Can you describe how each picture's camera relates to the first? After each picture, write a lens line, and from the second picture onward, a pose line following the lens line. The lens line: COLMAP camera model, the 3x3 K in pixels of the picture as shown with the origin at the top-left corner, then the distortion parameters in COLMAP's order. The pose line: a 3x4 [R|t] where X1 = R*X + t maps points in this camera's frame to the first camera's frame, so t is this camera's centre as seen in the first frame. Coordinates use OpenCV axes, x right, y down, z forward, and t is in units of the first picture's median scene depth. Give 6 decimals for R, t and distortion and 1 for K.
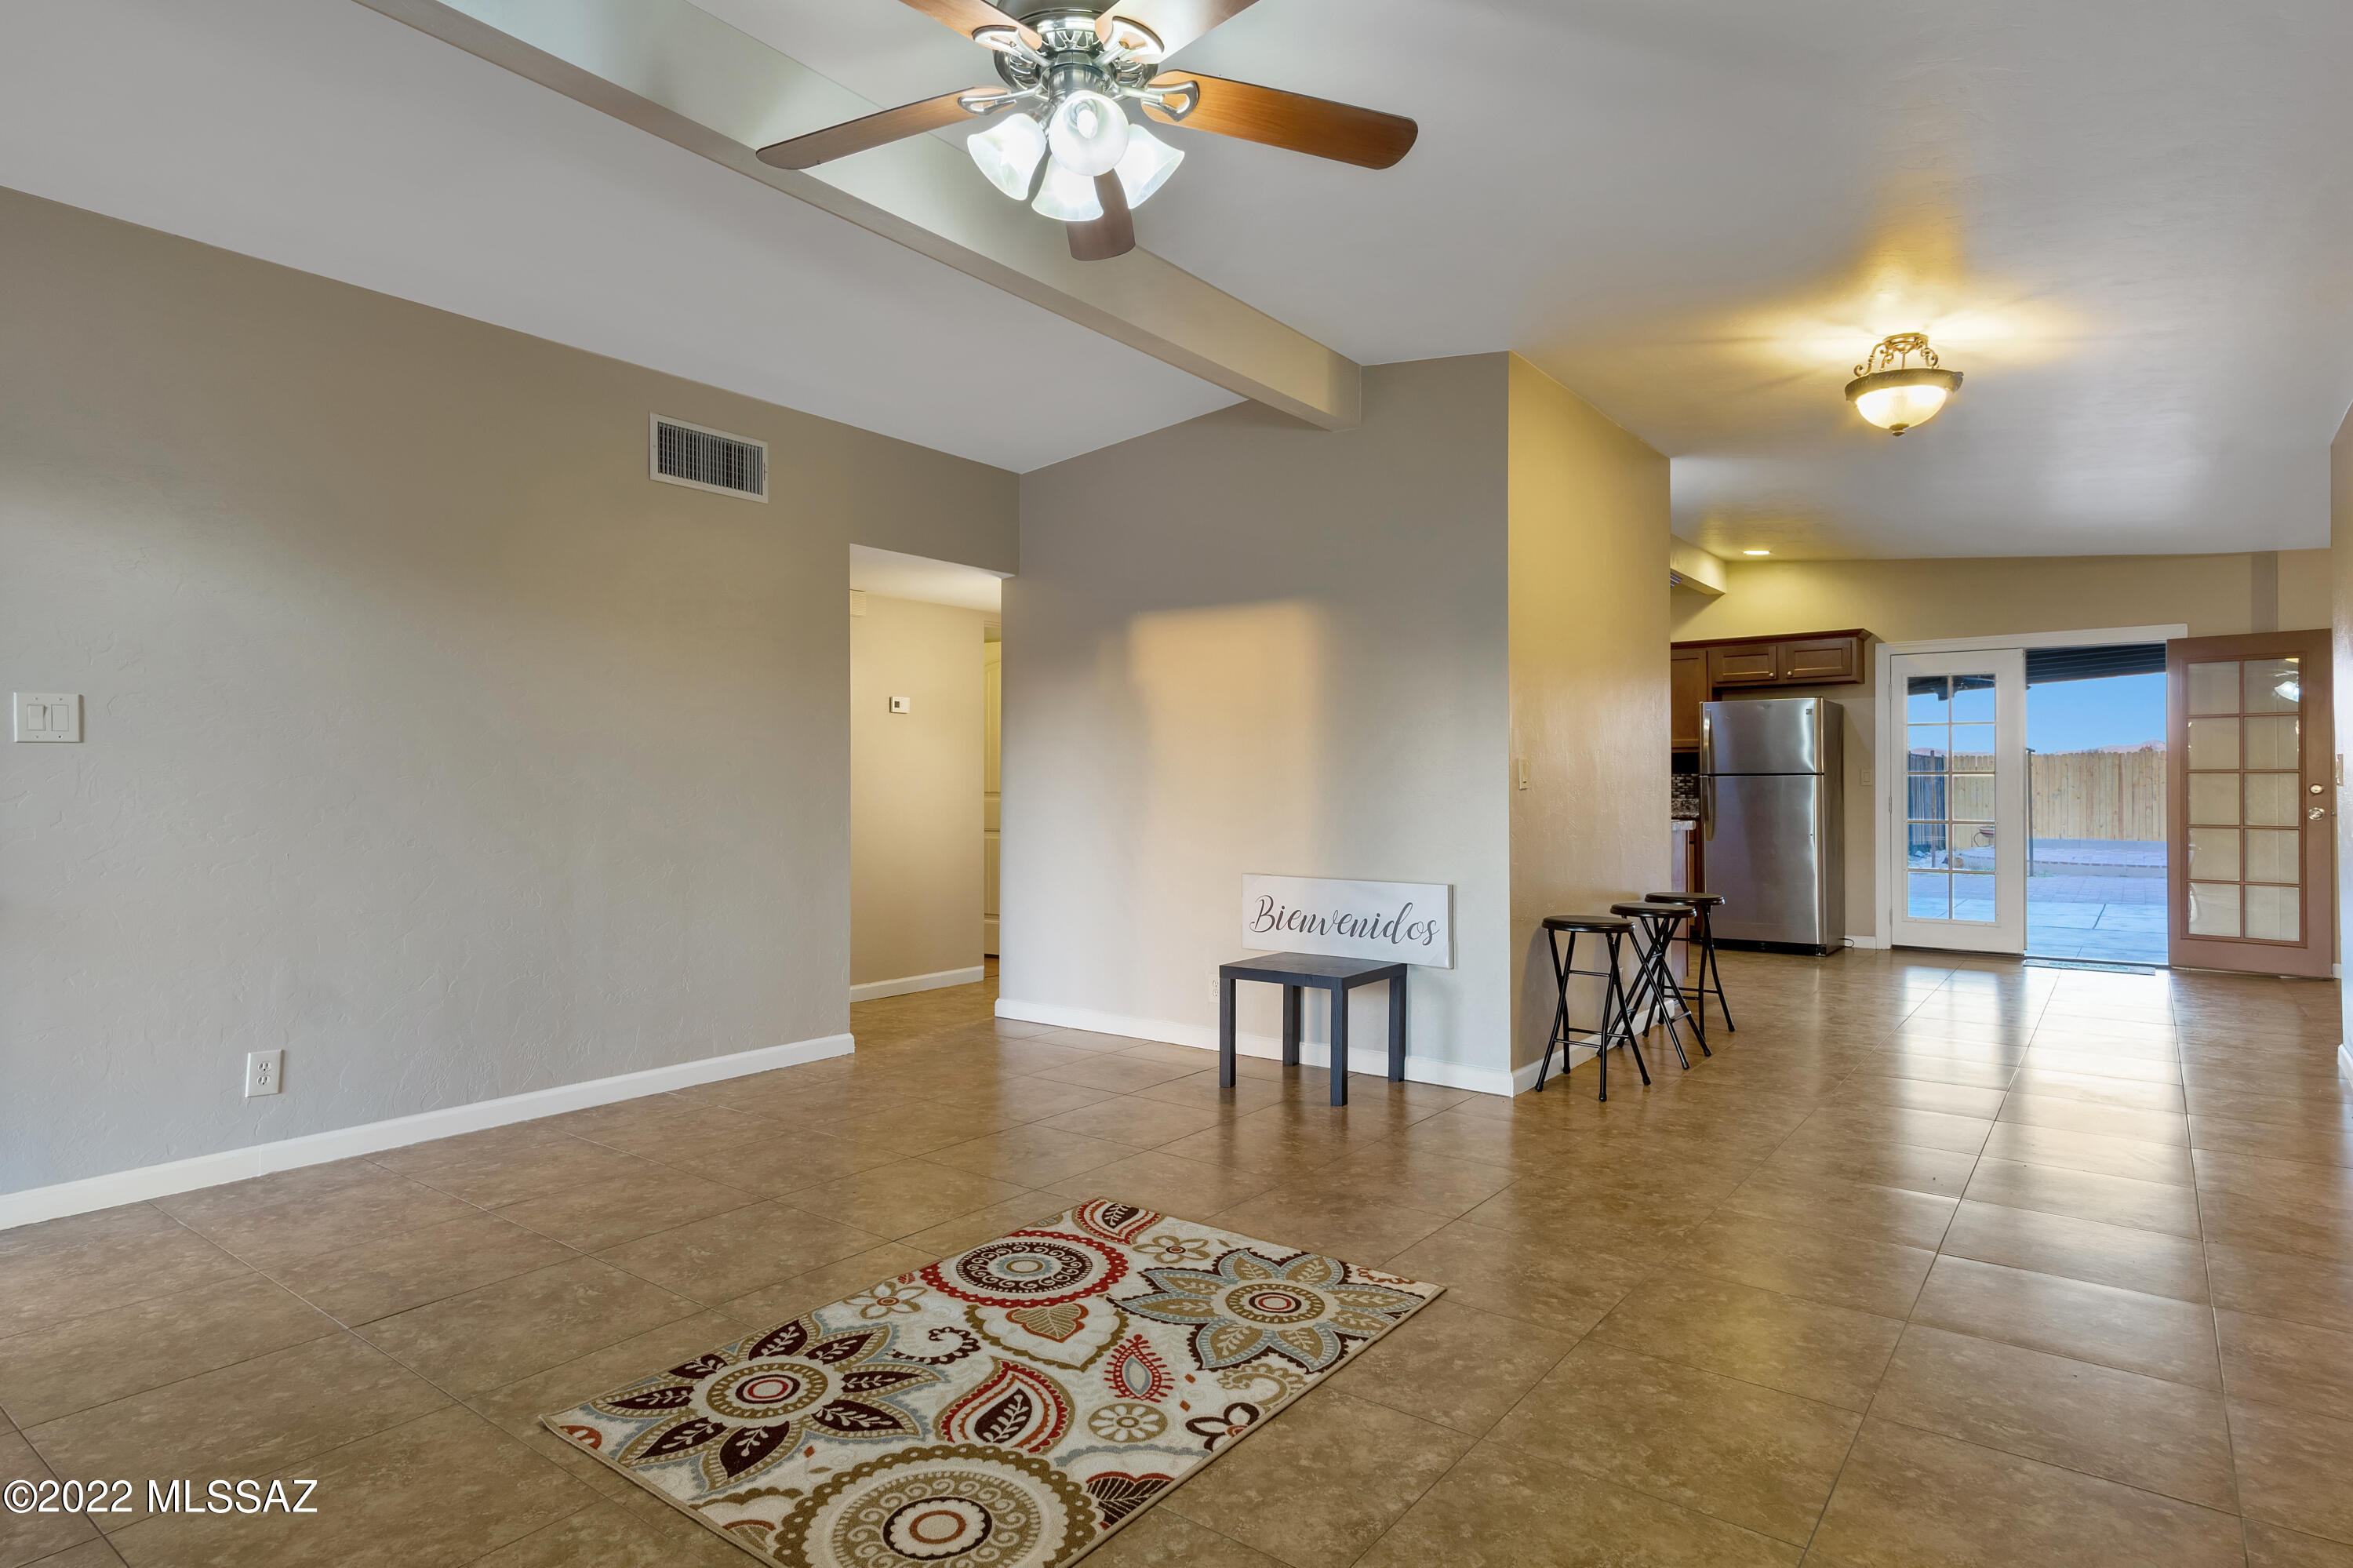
lens RADIAL K [[1273.8, 0, 1179.5], [0, 1273.8, 784.4], [0, 0, 1]] dist [0.003634, 0.001621]
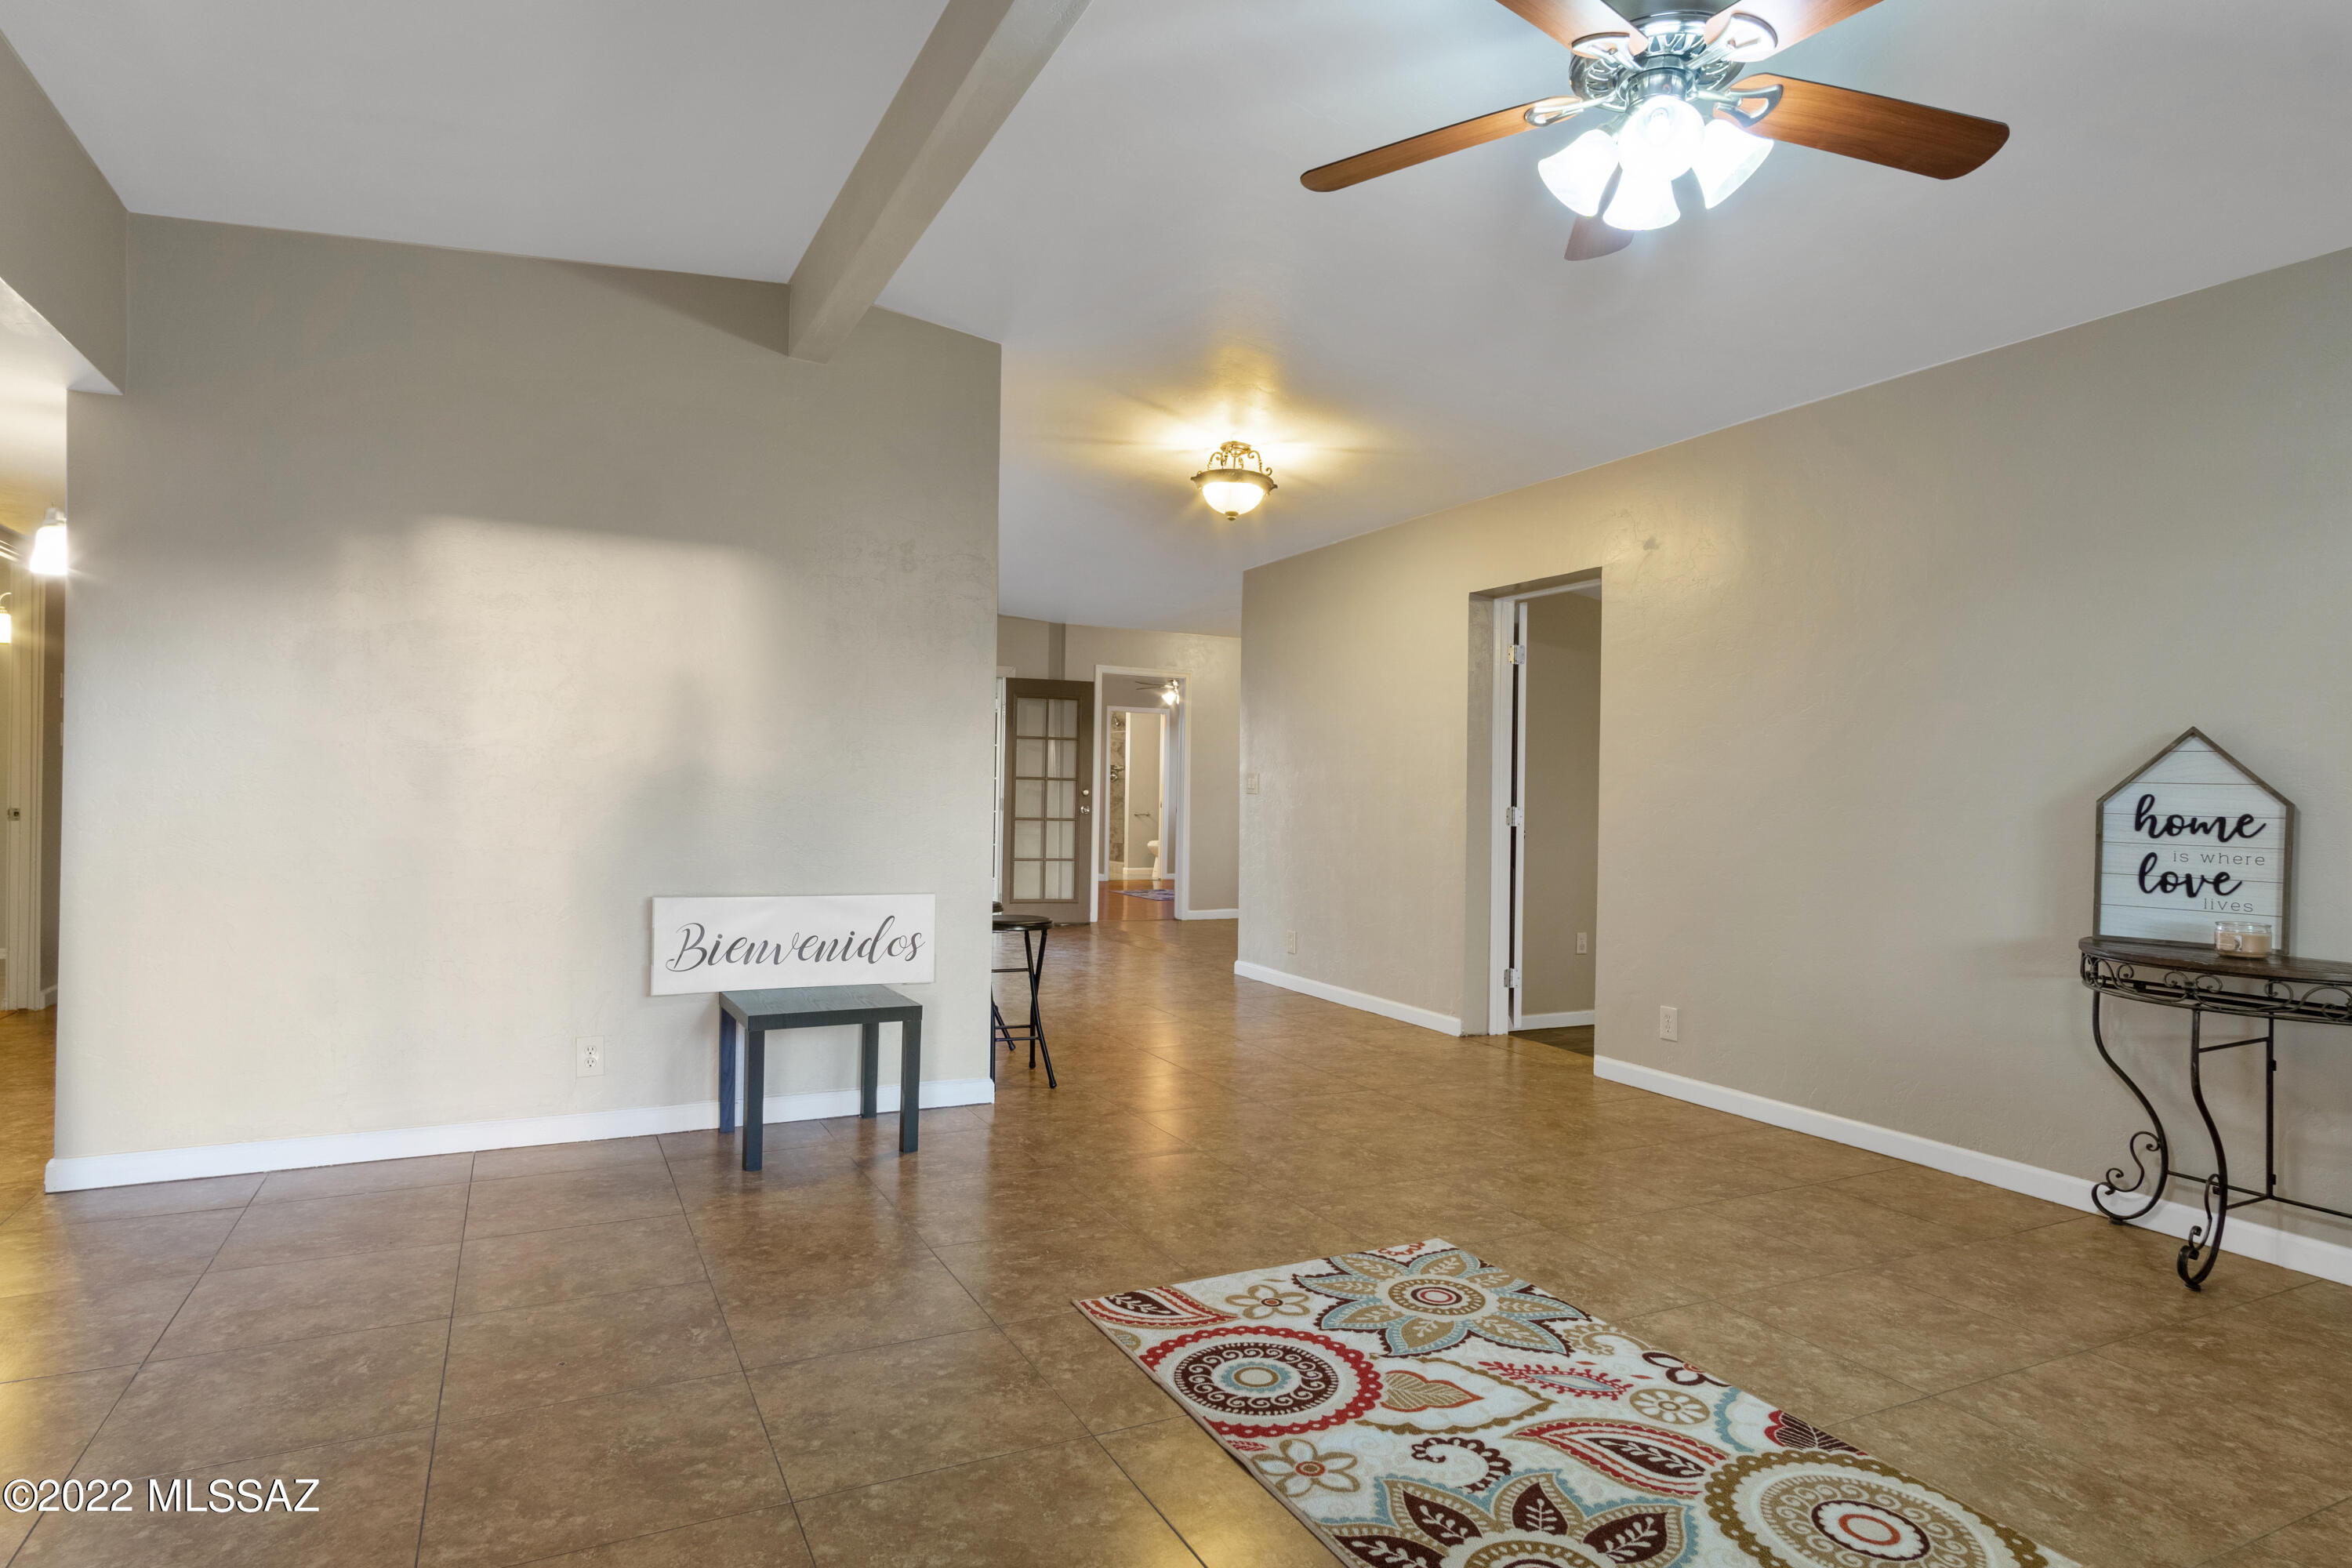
lens RADIAL K [[1273.2, 0, 1177.0], [0, 1273.2, 789.9], [0, 0, 1]] dist [0.003634, 0.001621]
pose [[0.440851, 0.009989, 0.897525, -0.934868], [-0.020675, 0.999786, -0.000972, 0.000383], [-0.897342, -0.018128, 0.440963, 0.726089]]
